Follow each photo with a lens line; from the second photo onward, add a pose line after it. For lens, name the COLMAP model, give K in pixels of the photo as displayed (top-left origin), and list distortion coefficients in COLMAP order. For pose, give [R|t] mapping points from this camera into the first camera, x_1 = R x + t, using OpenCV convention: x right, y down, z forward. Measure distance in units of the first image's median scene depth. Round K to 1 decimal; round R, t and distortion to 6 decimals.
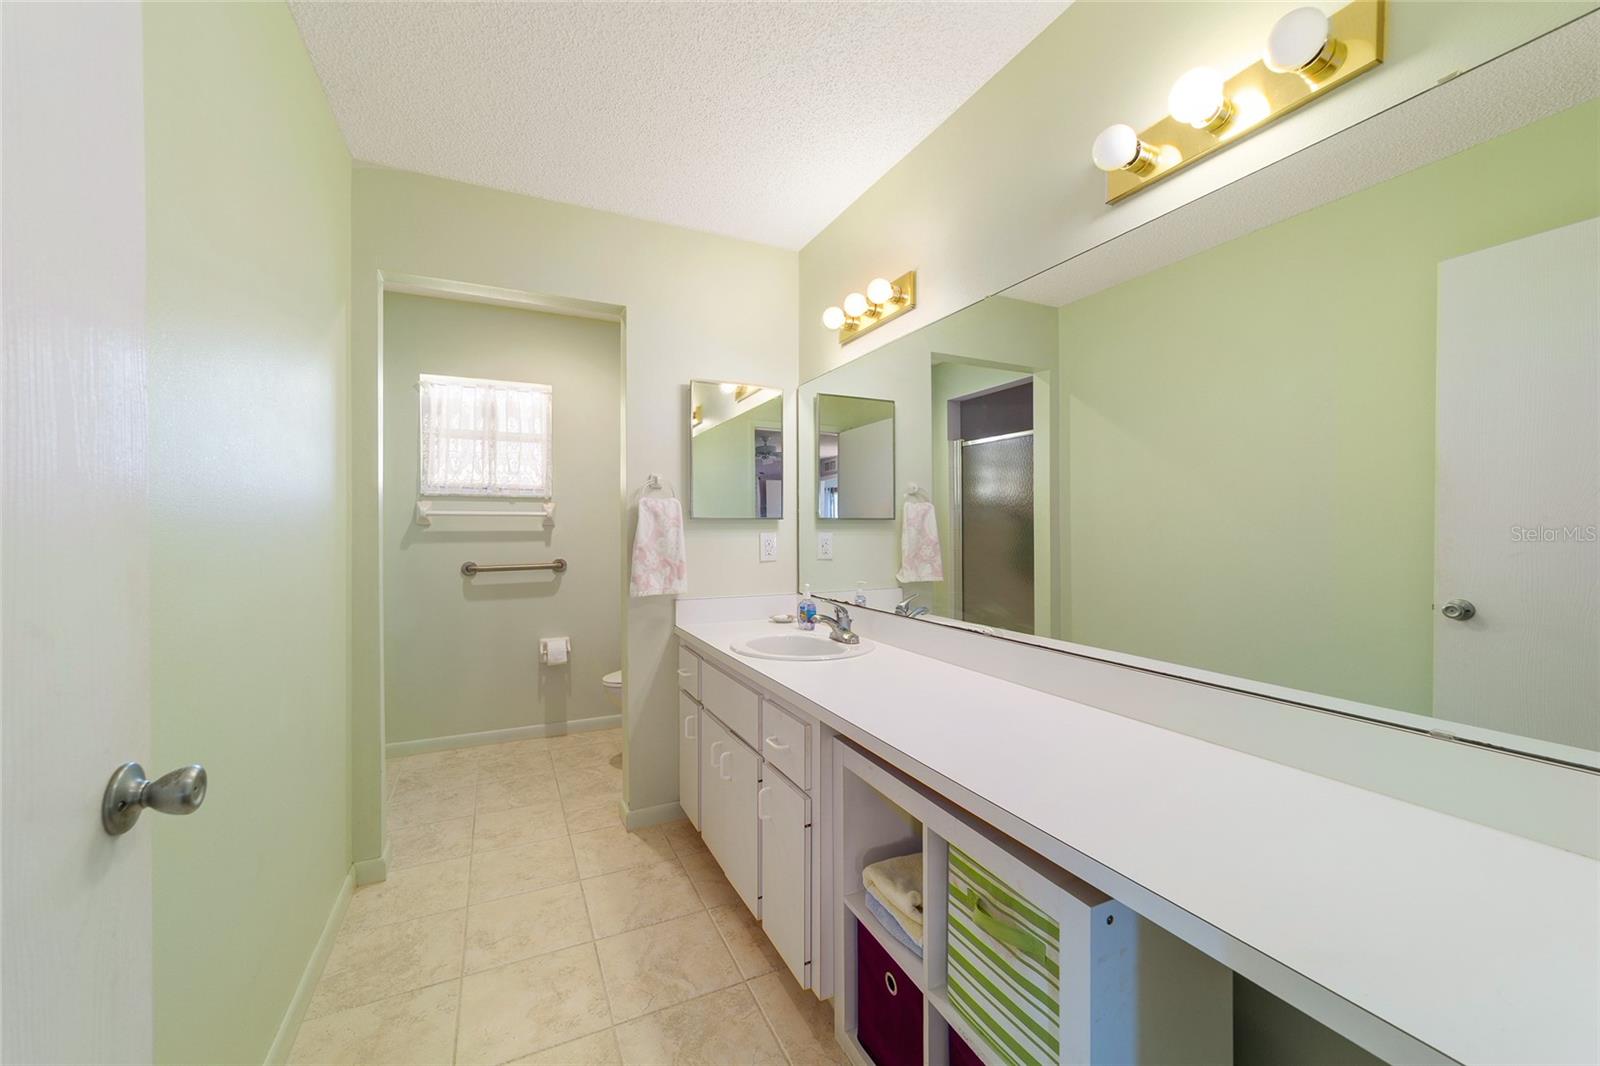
lens RADIAL K [[627.0, 0, 794.4], [0, 627.0, 529.4], [0, 0, 1]] dist [-0.017738, 0.009633]
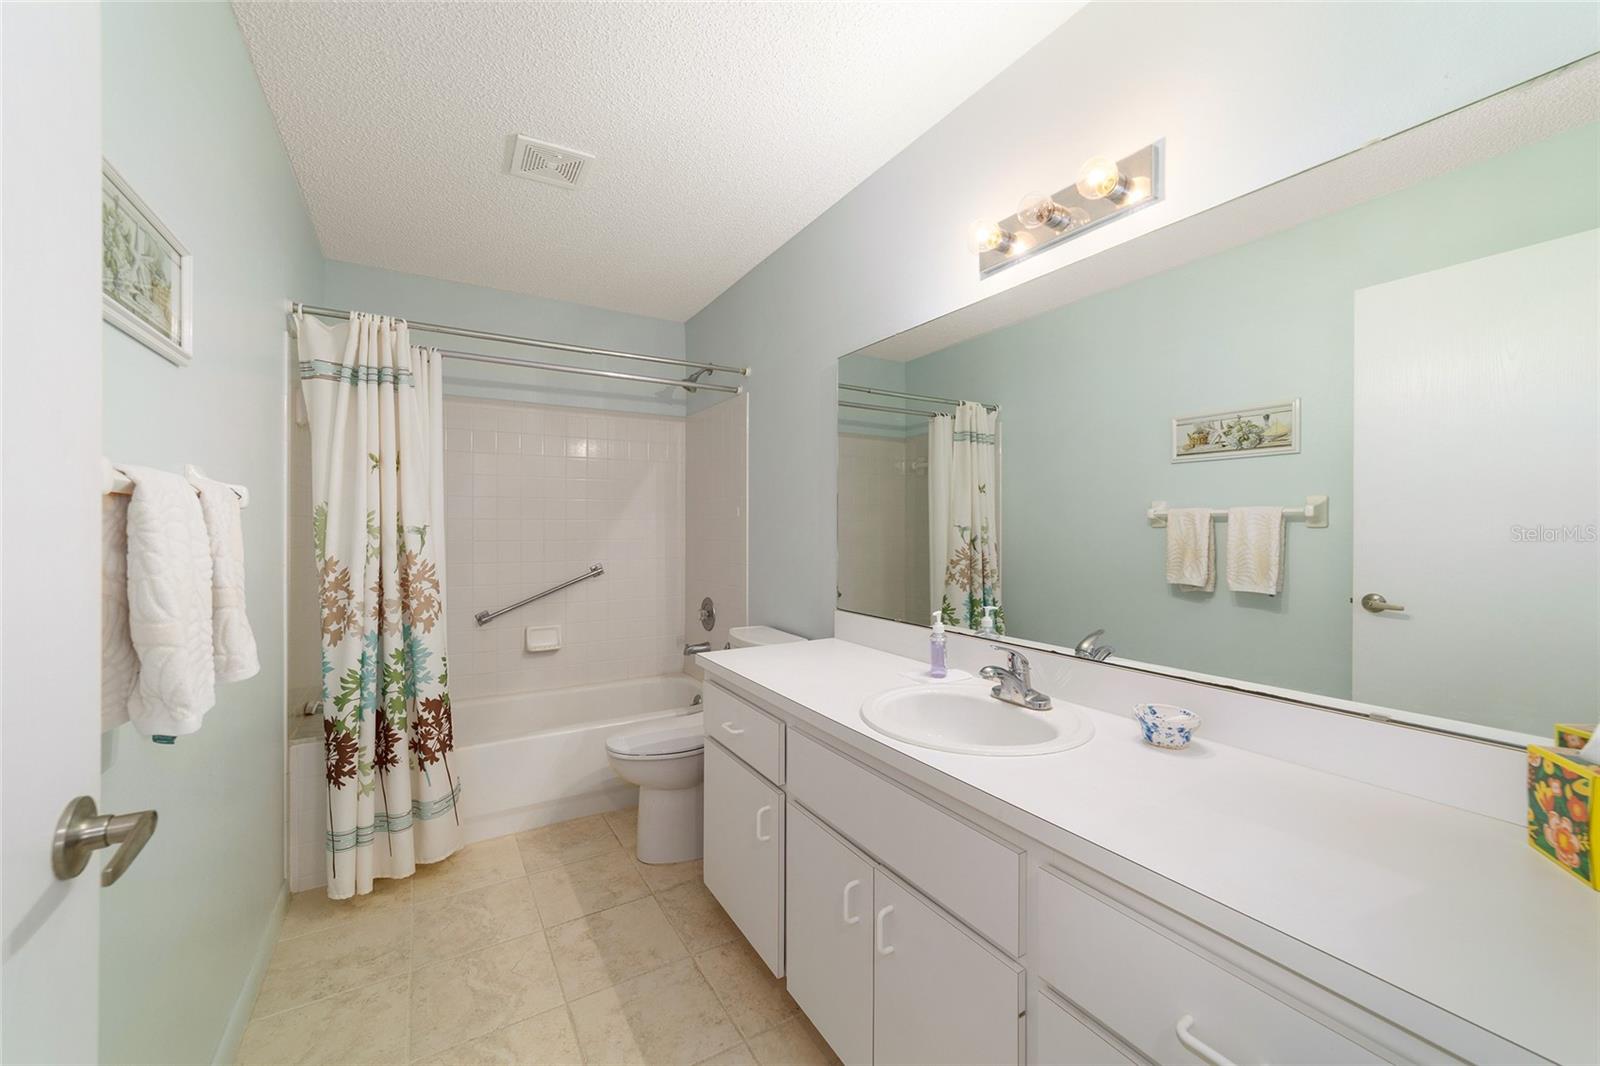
lens RADIAL K [[611.9, 0, 794.0], [0, 611.9, 530.4], [0, 0, 1]] dist [-0.018796, 0.008450]
pose [[0.998426, 0.002154, 0.056041, -0.184529], [-0.002589, 0.999967, 0.007696, -0.010287], [-0.056022, -0.007829, 0.998399, 0.333713]]
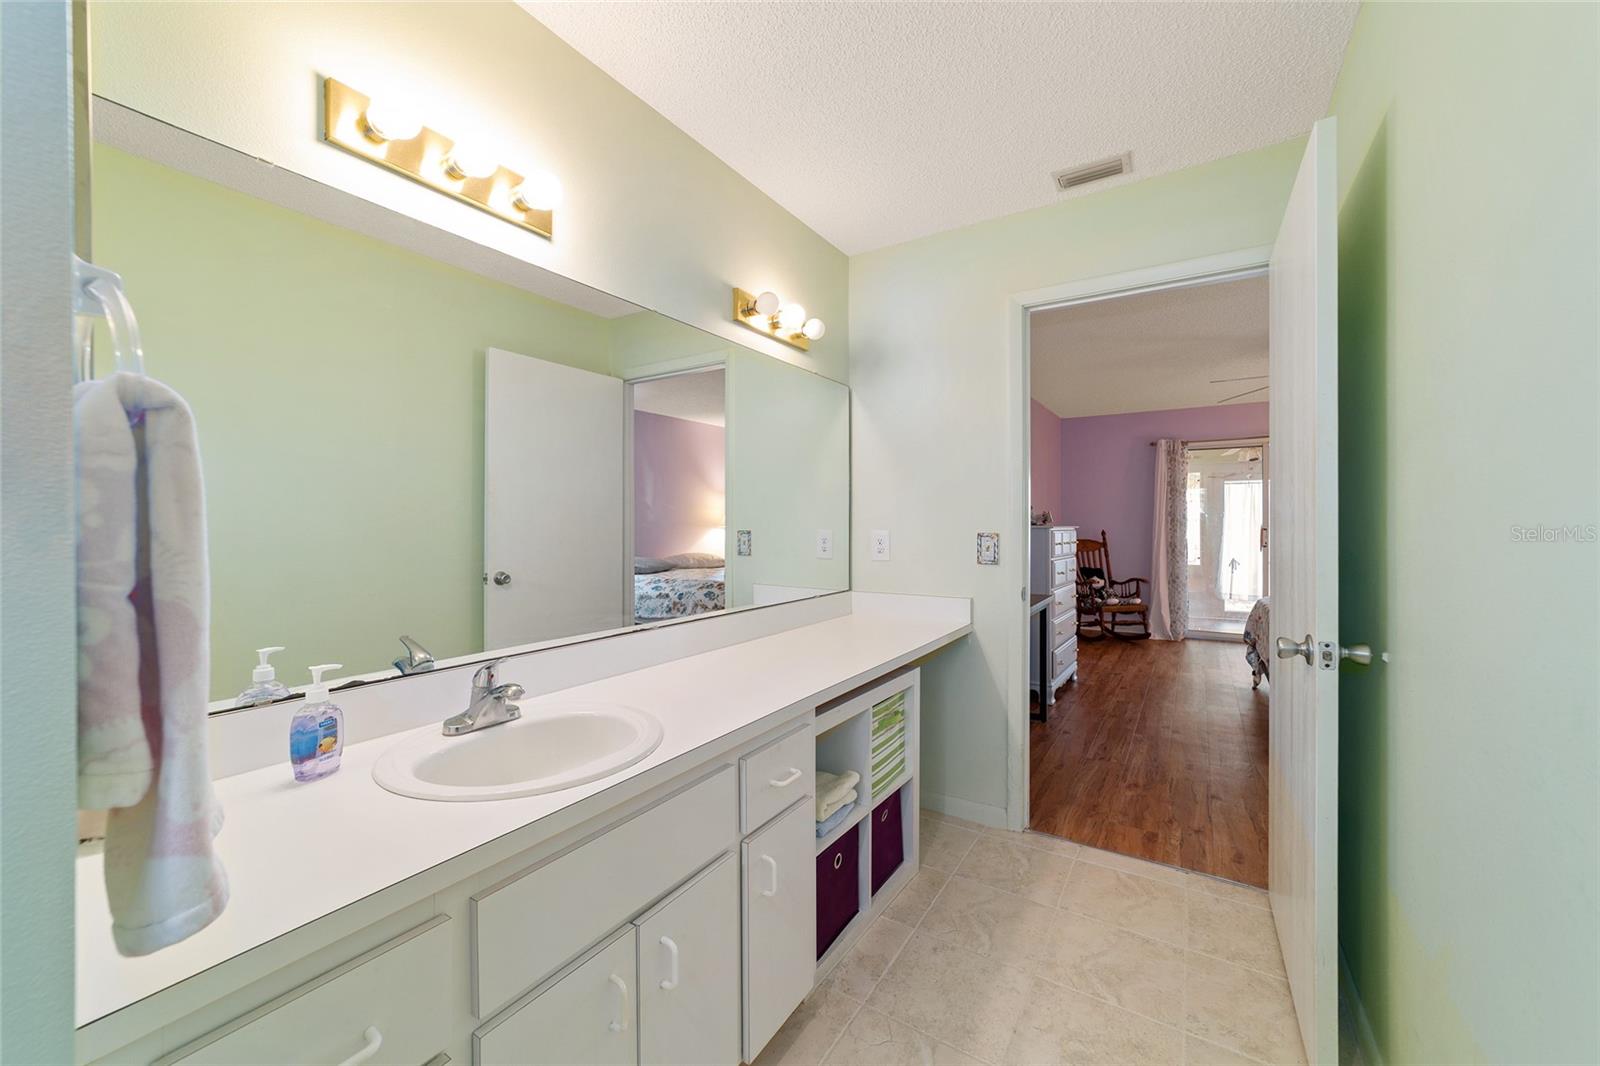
lens RADIAL K [[627.0, 0, 794.4], [0, 627.0, 529.4], [0, 0, 1]] dist [-0.017738, 0.009633]
pose [[-0.533317, 0.001434, 0.845914, -1.142060], [-0.002302, 0.999992, -0.003147, 0.010311], [-0.845912, -0.003626, -0.533310, 2.178613]]
